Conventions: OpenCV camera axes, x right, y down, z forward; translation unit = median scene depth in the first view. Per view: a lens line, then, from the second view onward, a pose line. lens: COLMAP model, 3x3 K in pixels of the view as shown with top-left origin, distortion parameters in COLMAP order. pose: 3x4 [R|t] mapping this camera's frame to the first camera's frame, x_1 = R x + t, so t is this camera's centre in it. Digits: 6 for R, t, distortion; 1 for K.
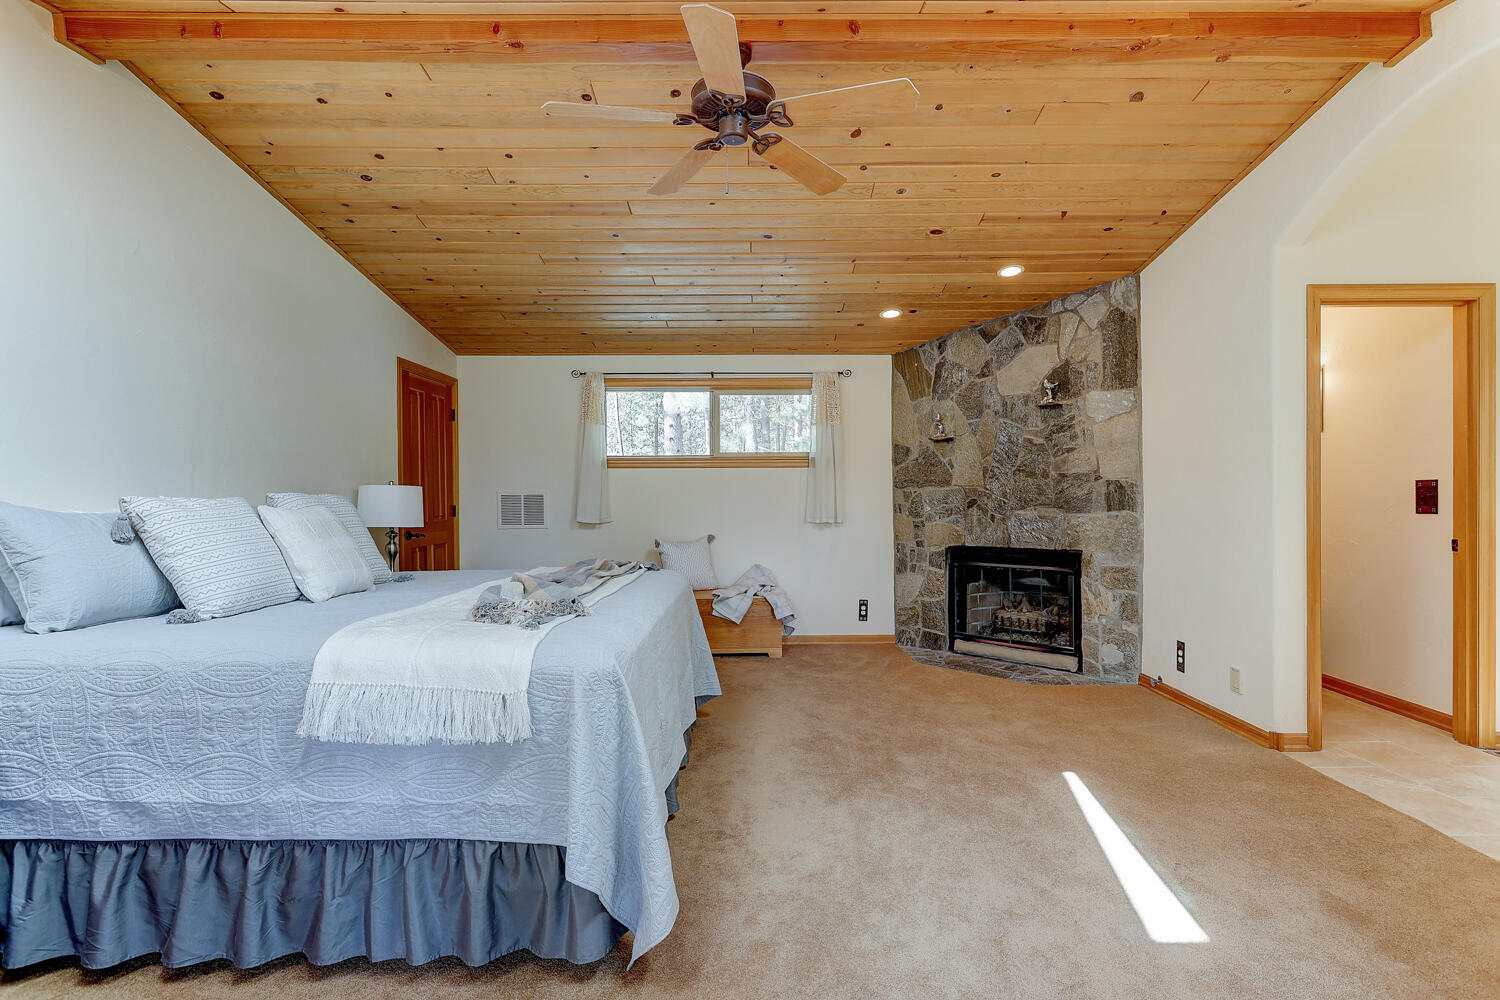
lens RADIAL K [[721.2, 0, 760.7], [0, 721.2, 497.3], [0, 0, 1]] dist [-0.001255, 0.000478]
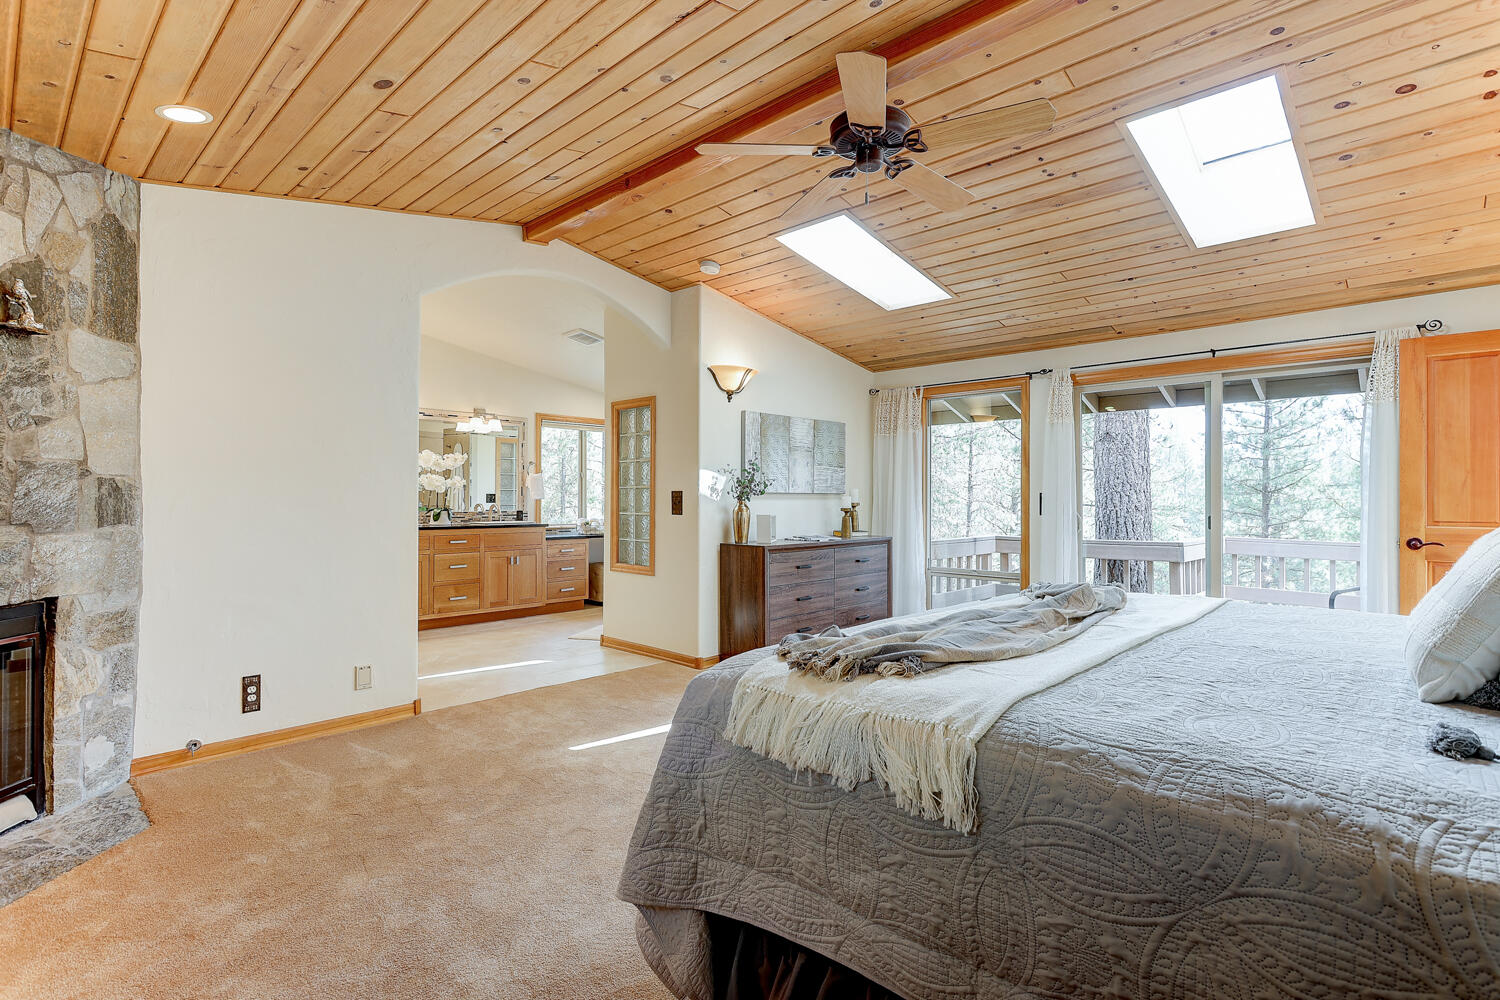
lens RADIAL K [[721.2, 0, 760.7], [0, 721.2, 497.3], [0, 0, 1]] dist [-0.001255, 0.000478]
pose [[-0.734011, 0.007864, 0.679092, -0.372103], [0.003607, 0.999964, -0.007681, 0.000275], [-0.679128, -0.003188, -0.734013, 1.067229]]
